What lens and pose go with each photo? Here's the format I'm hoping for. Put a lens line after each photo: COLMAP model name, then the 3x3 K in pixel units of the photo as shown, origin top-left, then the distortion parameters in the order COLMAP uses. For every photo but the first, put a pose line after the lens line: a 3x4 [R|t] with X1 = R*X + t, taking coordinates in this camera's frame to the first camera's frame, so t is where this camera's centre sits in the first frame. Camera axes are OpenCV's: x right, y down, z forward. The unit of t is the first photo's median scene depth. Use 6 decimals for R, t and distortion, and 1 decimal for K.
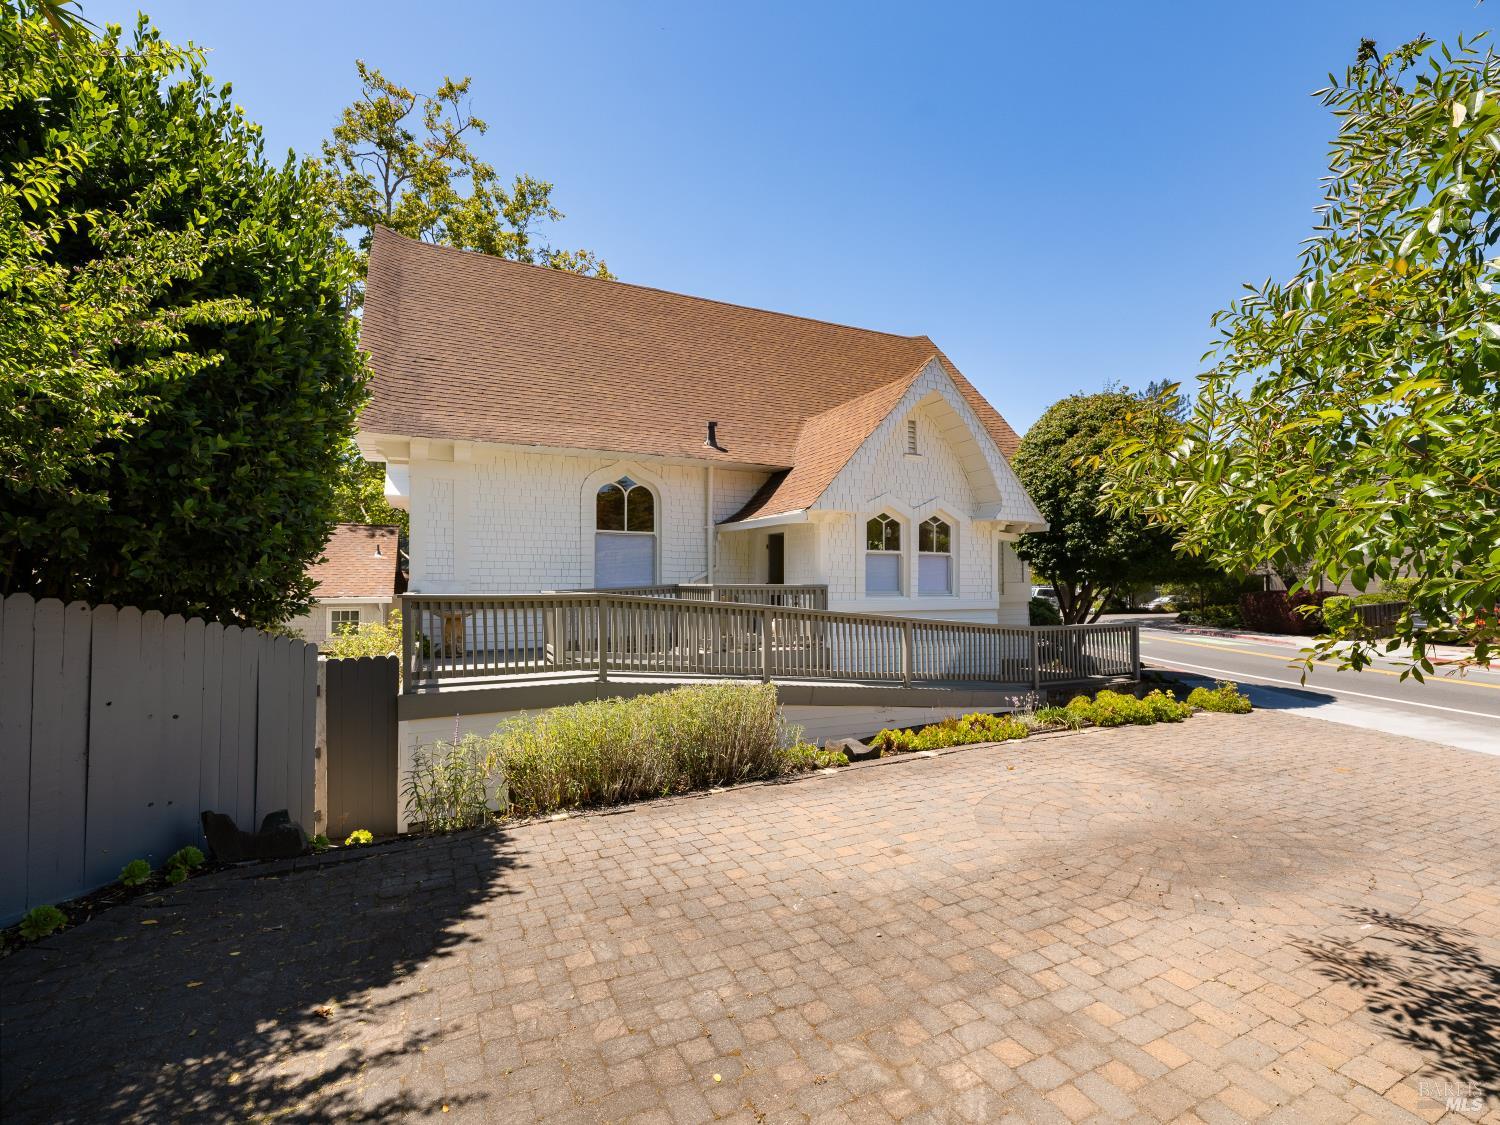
lens RADIAL K [[683.4, 0, 745.9], [0, 683.4, 564.3], [0, 0, 1]] dist [-0.001039, 0.000539]
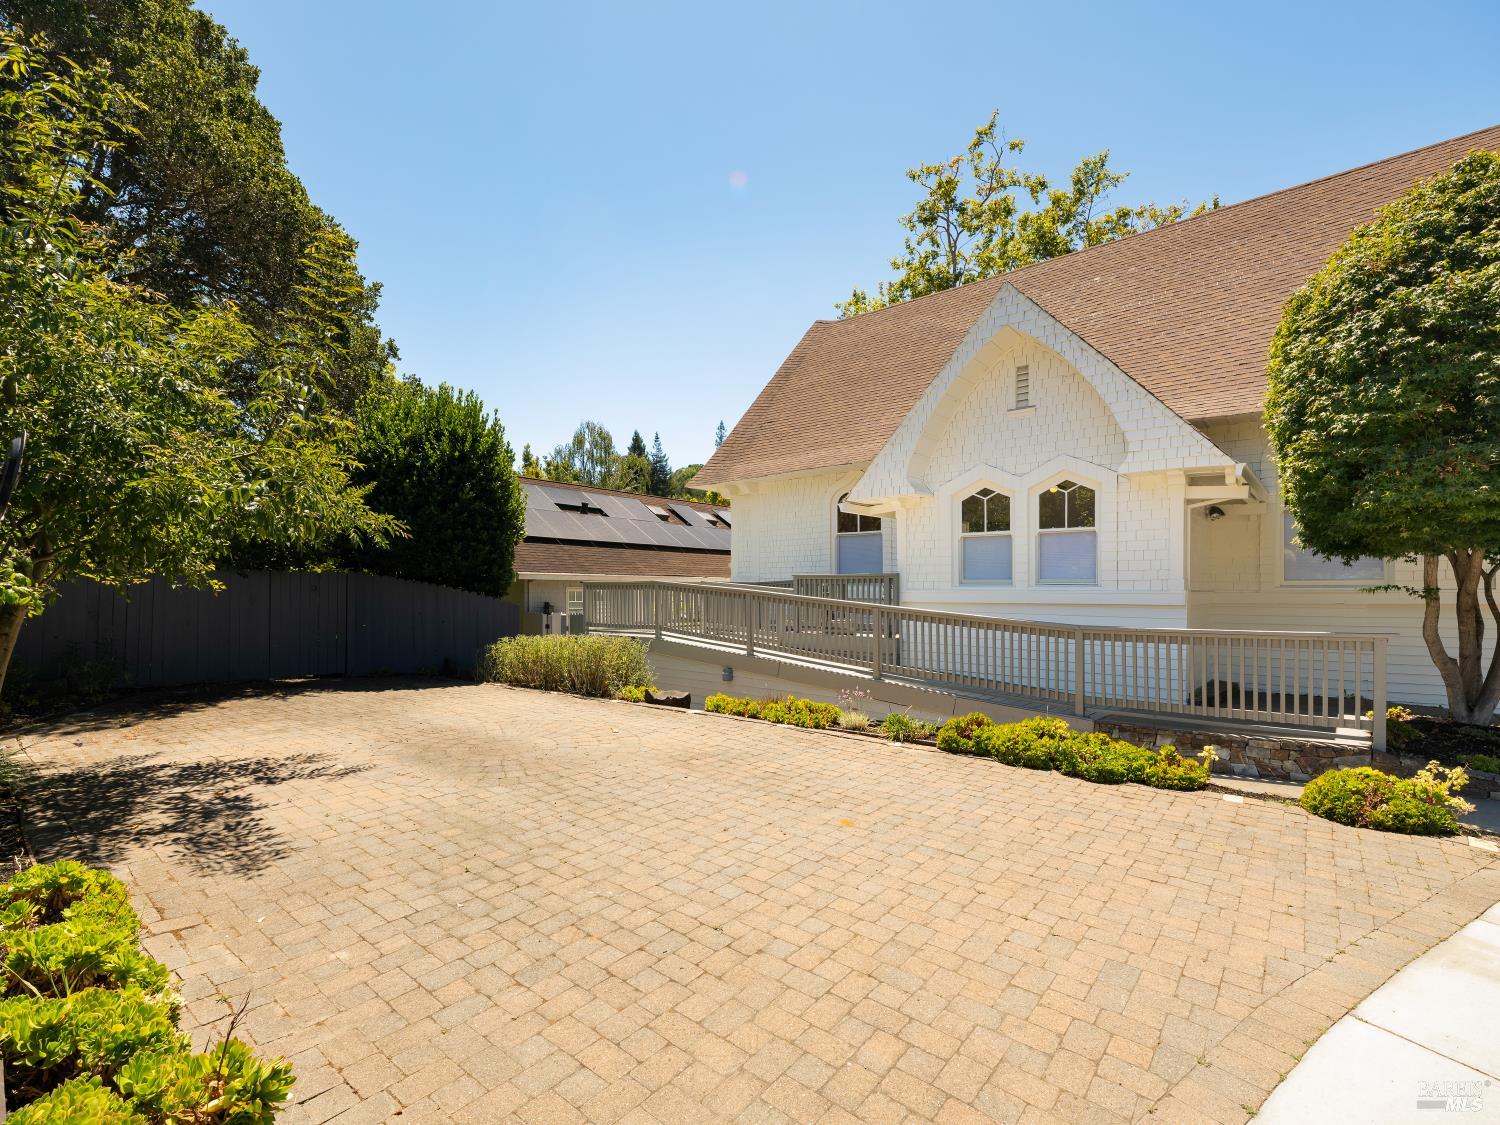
lens RADIAL K [[683.4, 0, 713.4], [0, 683.4, 583.1], [0, 0, 1]] dist [-0.001039, 0.000539]
pose [[0.411380, -0.022571, -0.911185, 0.814102], [0.025170, 0.999593, -0.013398, 0.043481], [0.911116, -0.017423, 0.411781, 0.345432]]
